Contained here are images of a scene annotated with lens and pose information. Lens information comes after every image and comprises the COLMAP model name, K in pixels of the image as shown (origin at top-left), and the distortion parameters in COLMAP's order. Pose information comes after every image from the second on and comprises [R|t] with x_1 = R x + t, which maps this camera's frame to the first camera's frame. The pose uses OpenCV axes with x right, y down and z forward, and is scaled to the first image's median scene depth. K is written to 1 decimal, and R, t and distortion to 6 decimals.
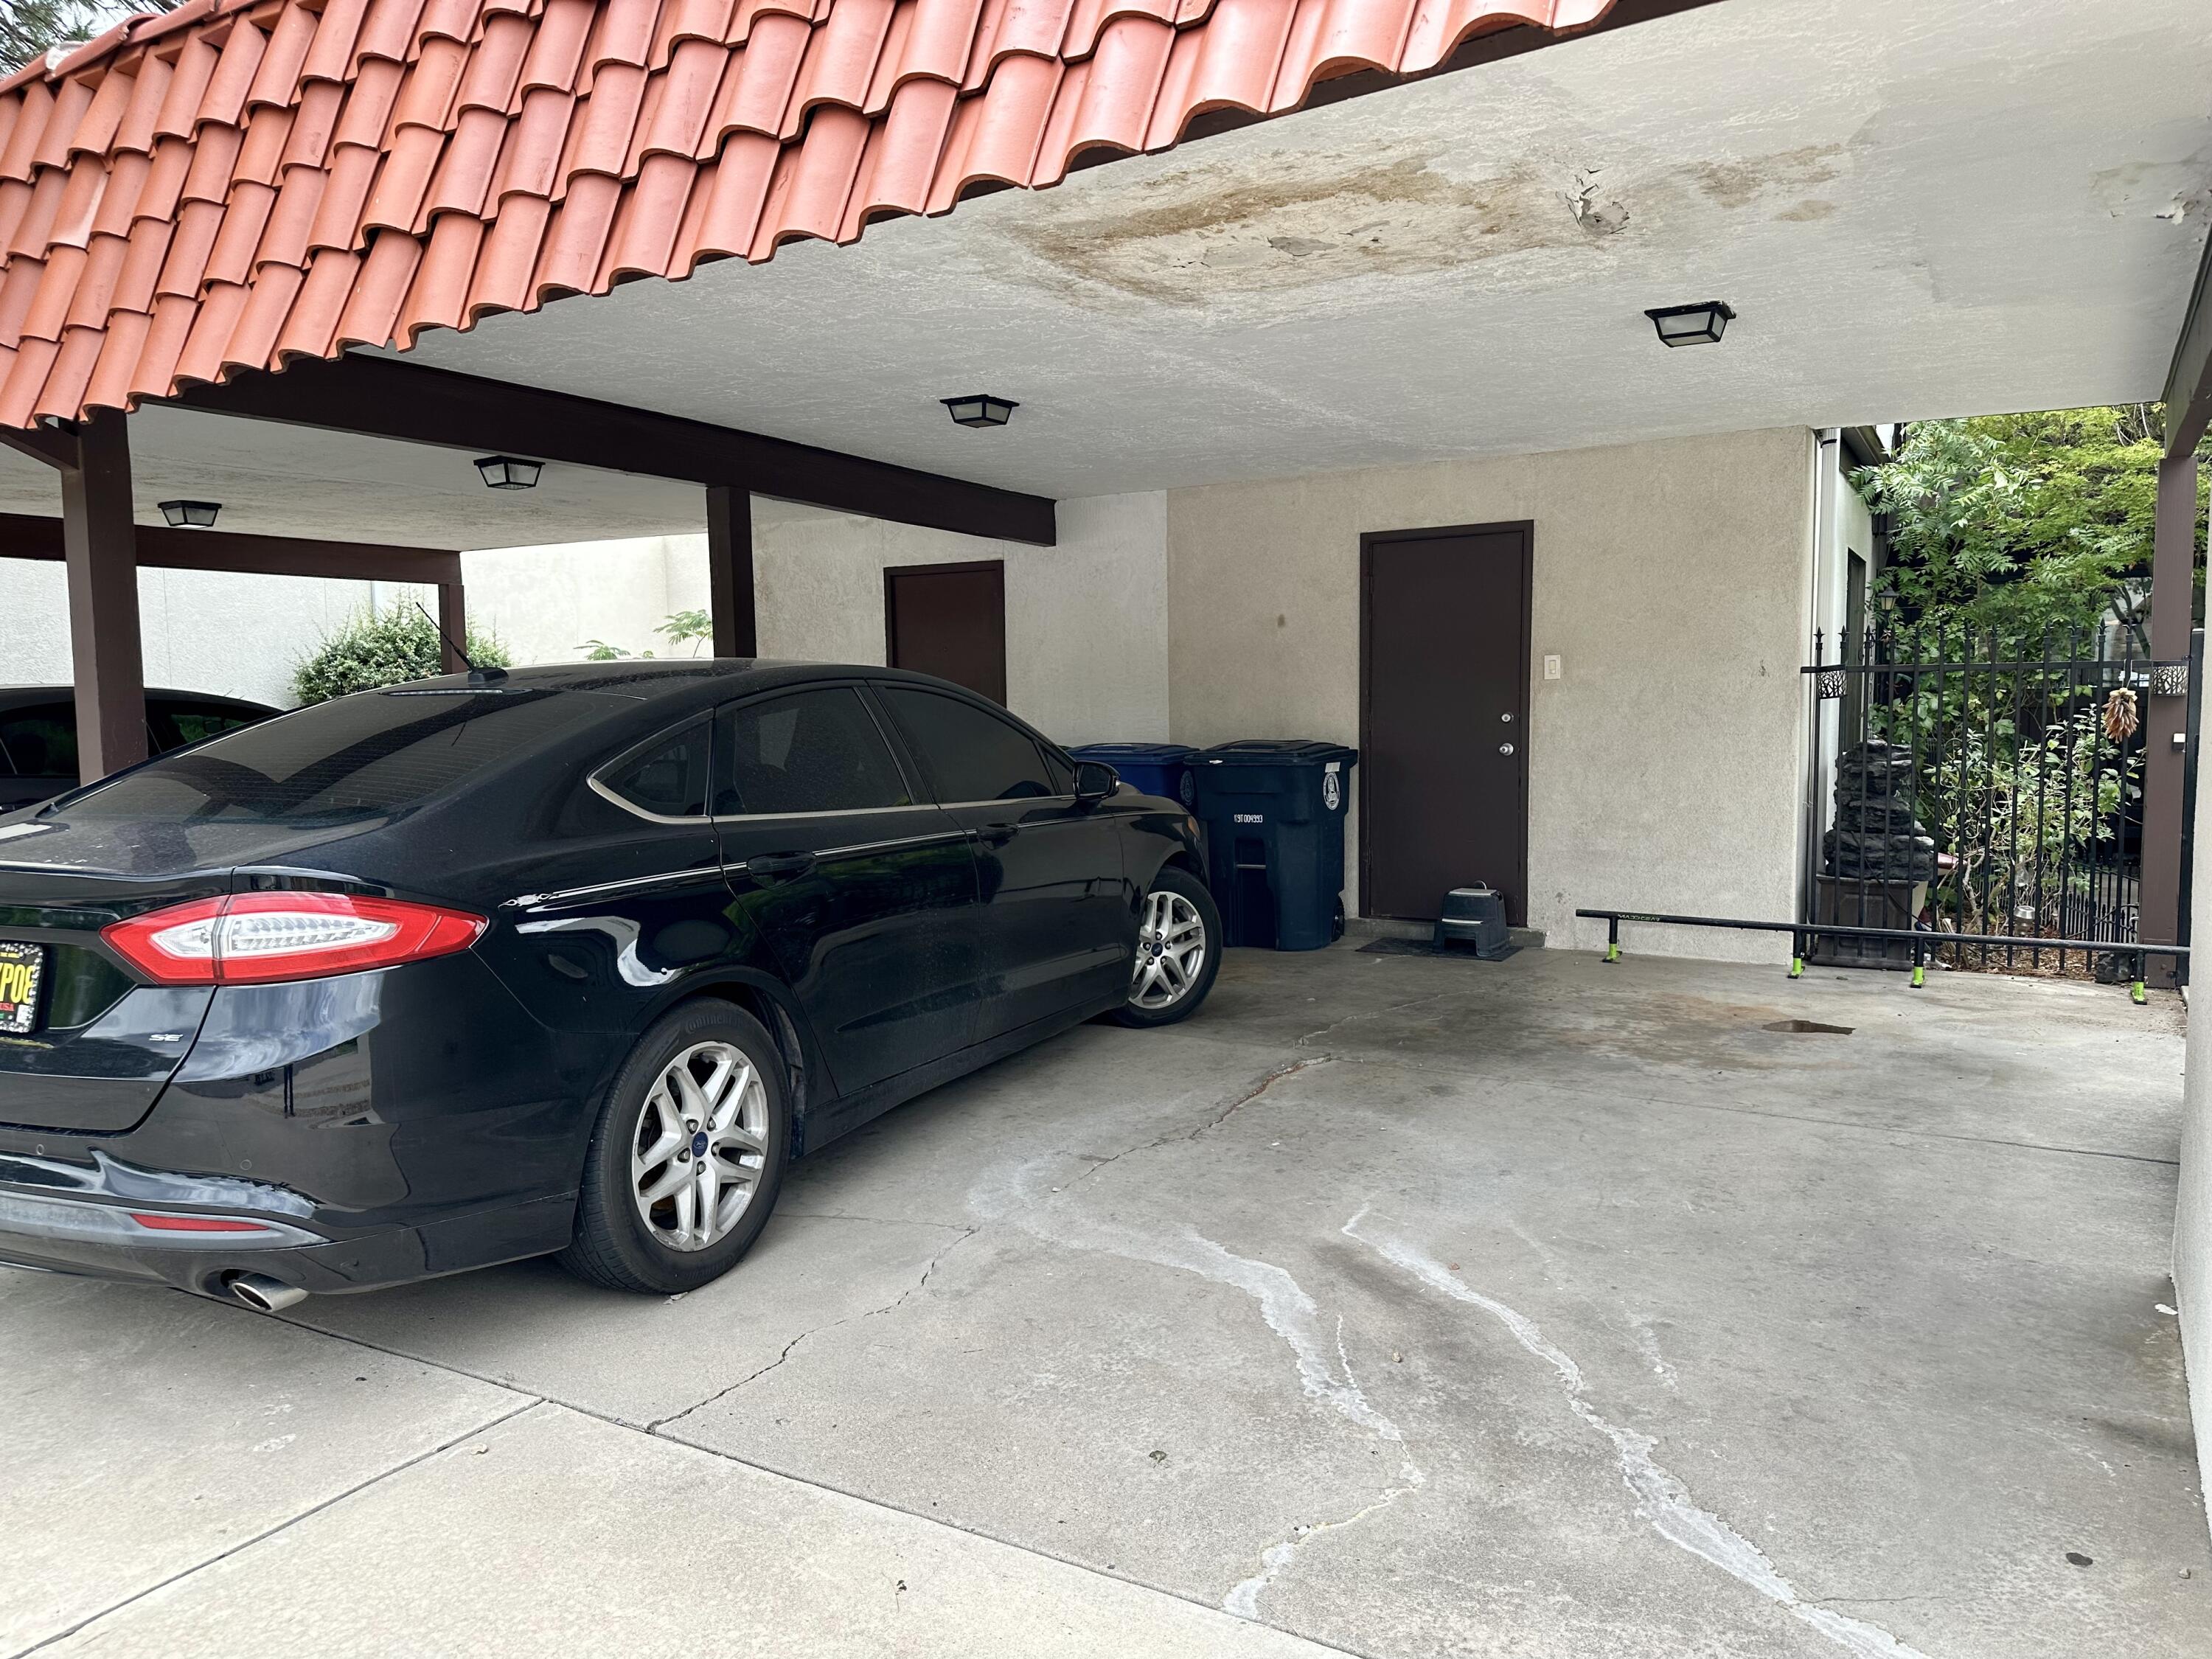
lens RADIAL K [[1523.7, 0, 1106.0], [0, 1523.7, 829.5], [0, 0, 1]] dist [0.116513, -0.145555]
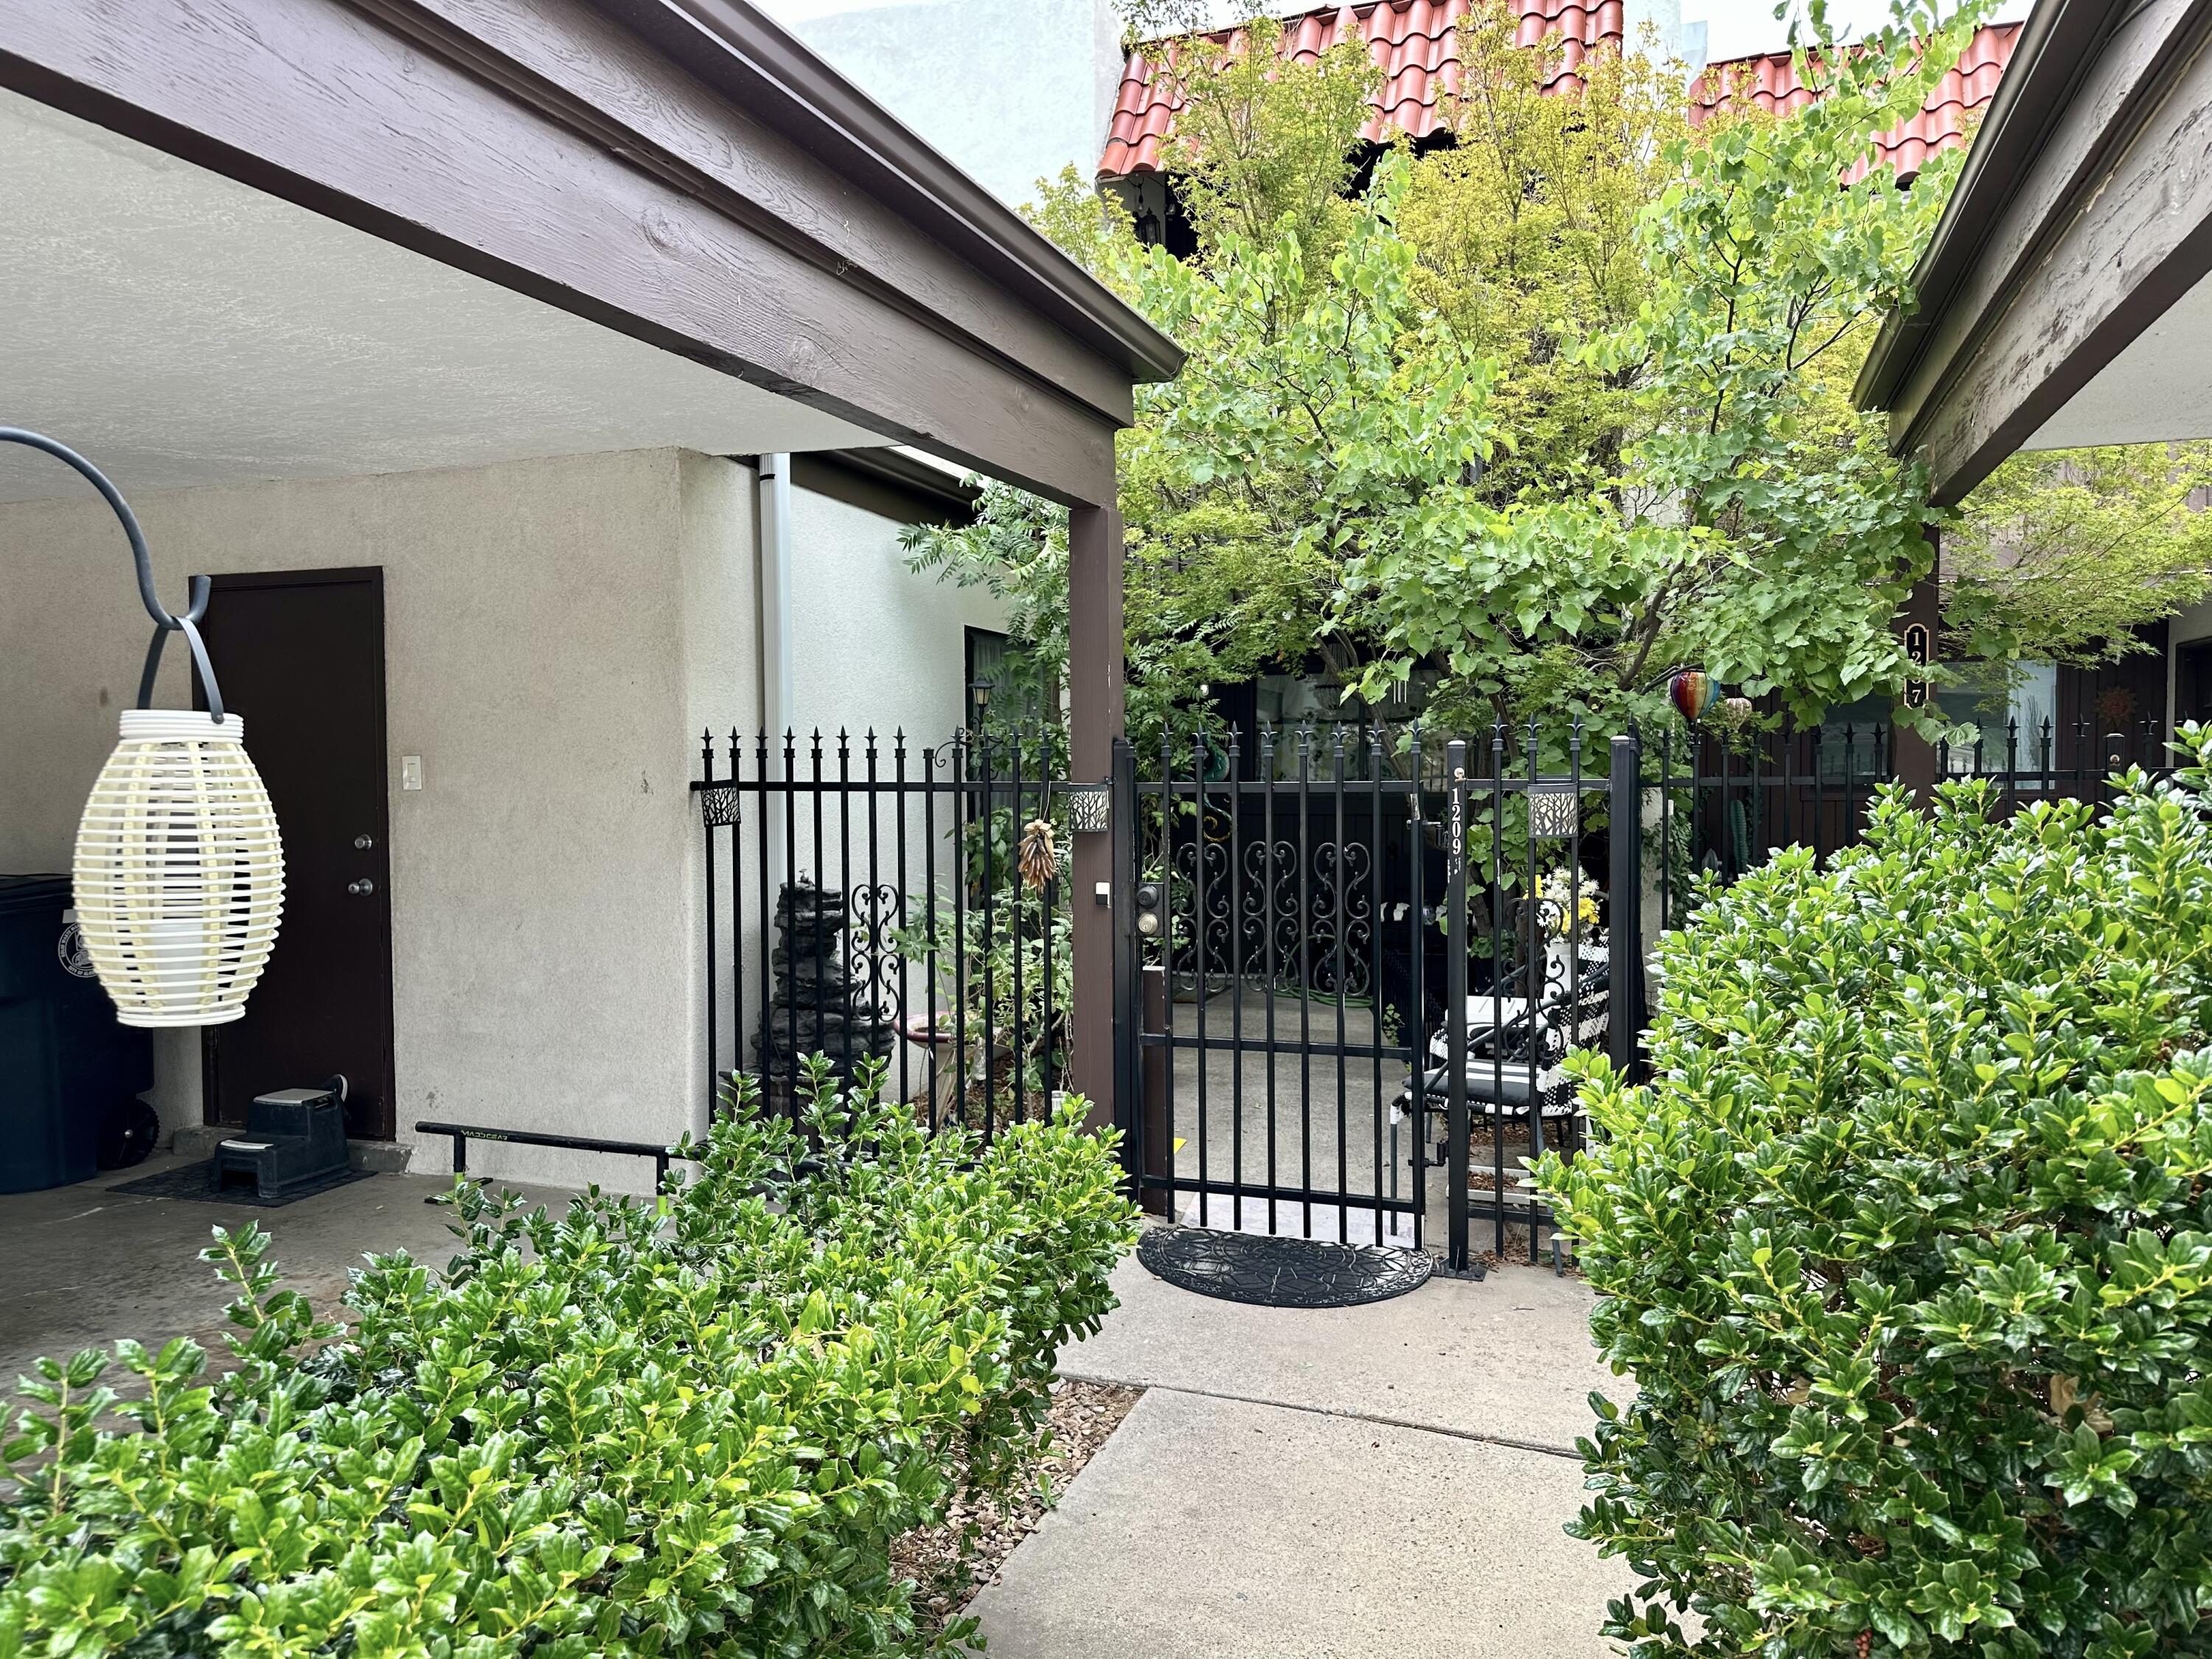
lens RADIAL K [[1523.7, 0, 1106.0], [0, 1523.7, 829.5], [0, 0, 1]] dist [0.116513, -0.145555]
pose [[0.984348, 0.005459, 0.176149, 0.487548], [0.003524, 0.998711, -0.050642, -0.043223], [-0.176199, 0.050470, 0.983060, 0.250400]]
